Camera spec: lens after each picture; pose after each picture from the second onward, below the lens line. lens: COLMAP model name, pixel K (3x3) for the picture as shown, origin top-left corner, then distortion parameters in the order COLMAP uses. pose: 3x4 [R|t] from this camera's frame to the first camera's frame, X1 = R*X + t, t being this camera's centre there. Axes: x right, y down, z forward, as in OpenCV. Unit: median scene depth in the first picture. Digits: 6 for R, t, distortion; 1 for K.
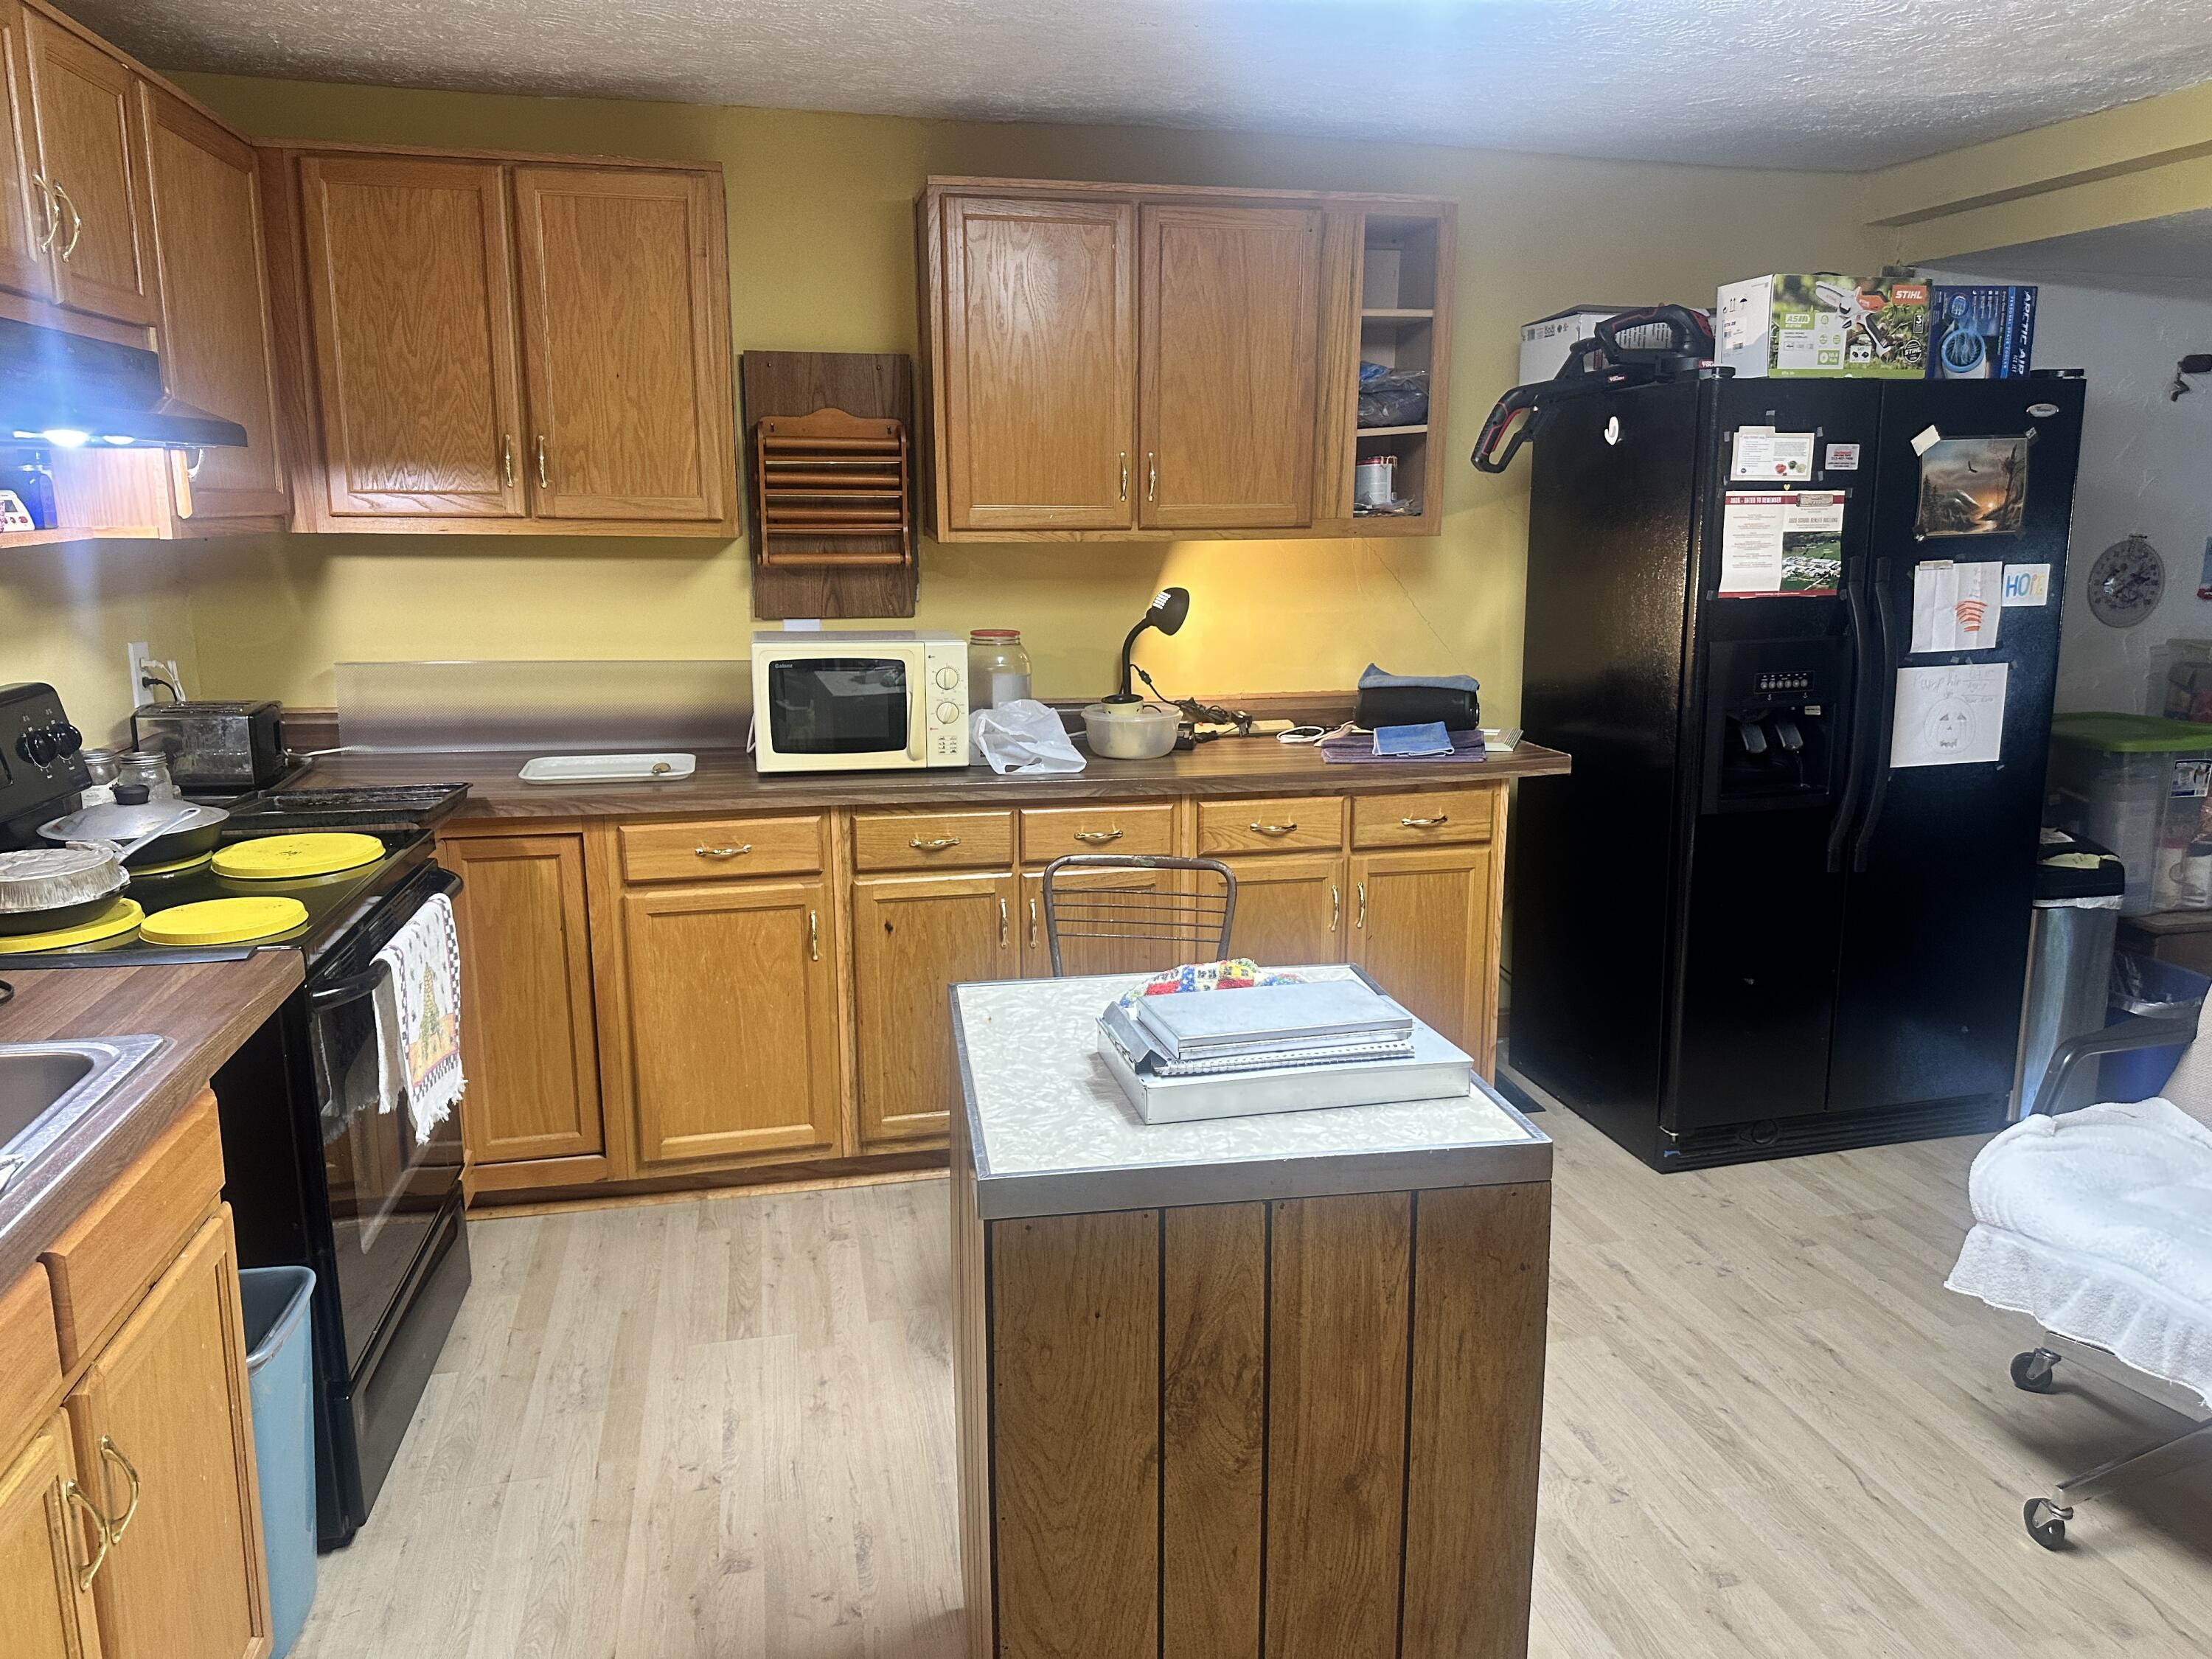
lens RADIAL K [[1535.0, 0, 1142.6], [0, 1535.0, 867.1], [0, 0, 1]] dist [0.046629, -0.059659]
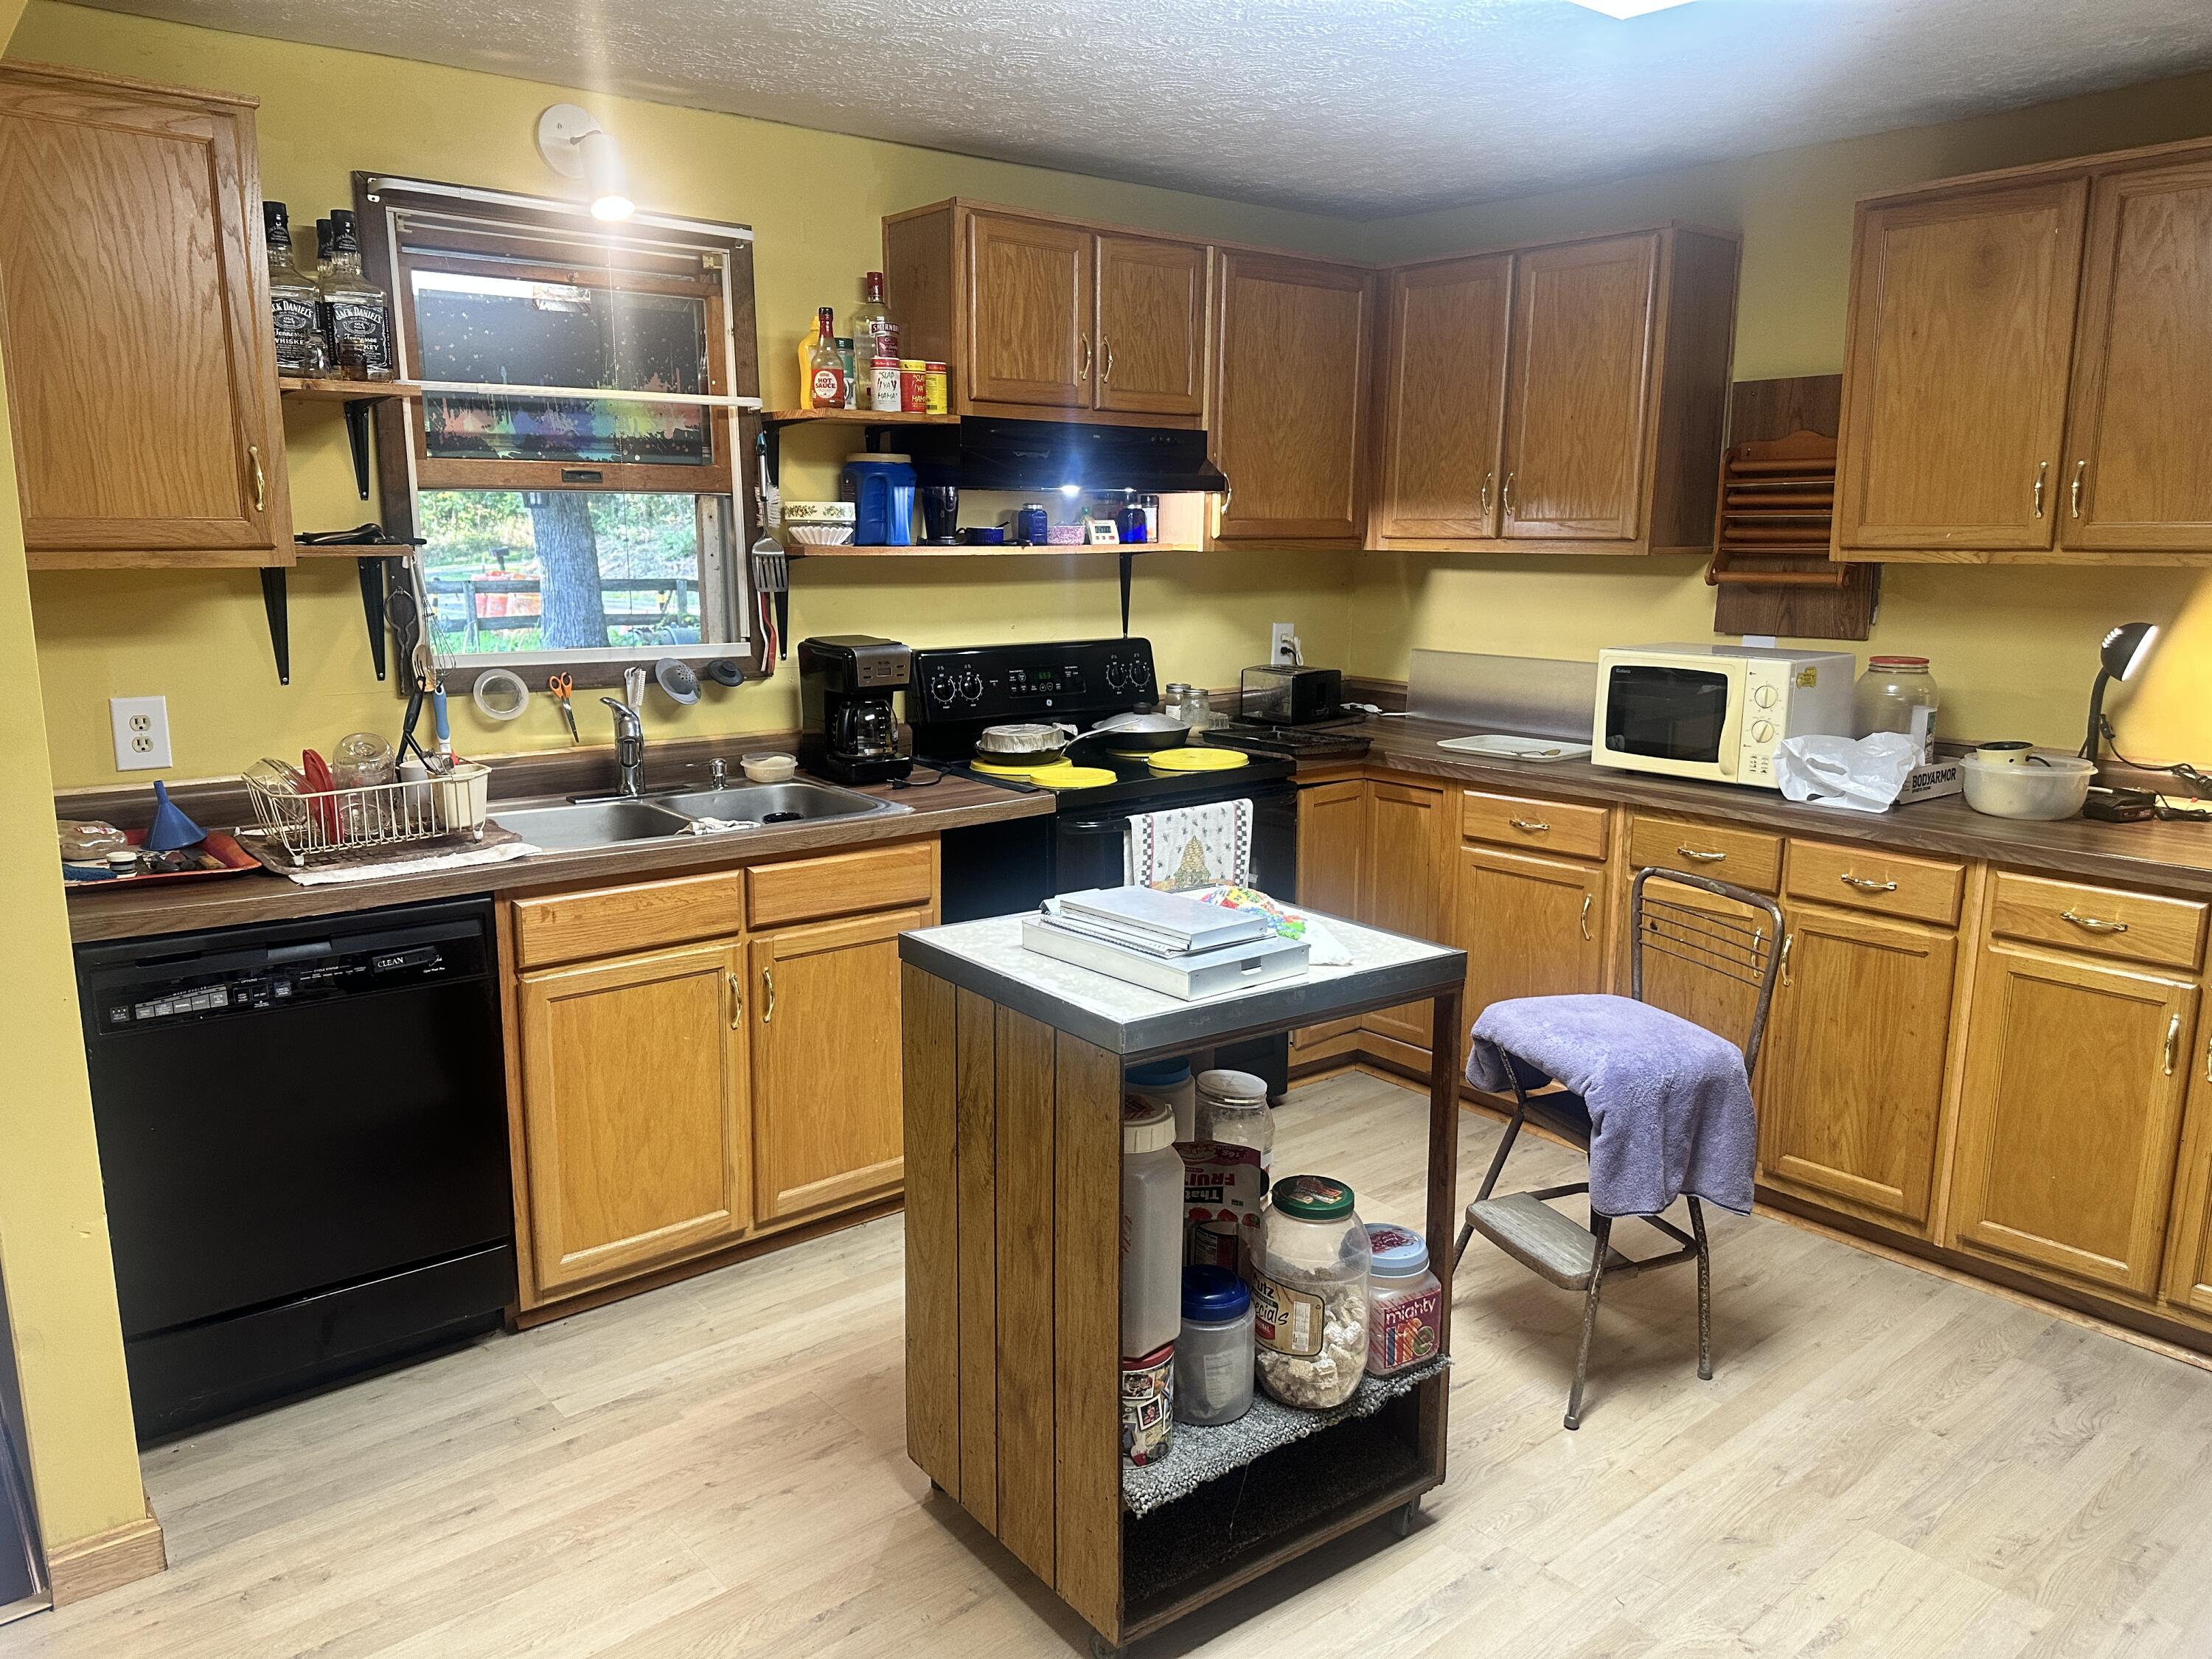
lens RADIAL K [[1535.0, 0, 1049.2], [0, 1535.0, 841.7], [0, 0, 1]] dist [0.046629, -0.059659]
pose [[0.443766, 0.176268, -0.878636, 0.565166], [-0.205436, 0.974364, 0.091714, -0.029170], [0.872277, 0.139804, 0.468601, 0.145912]]
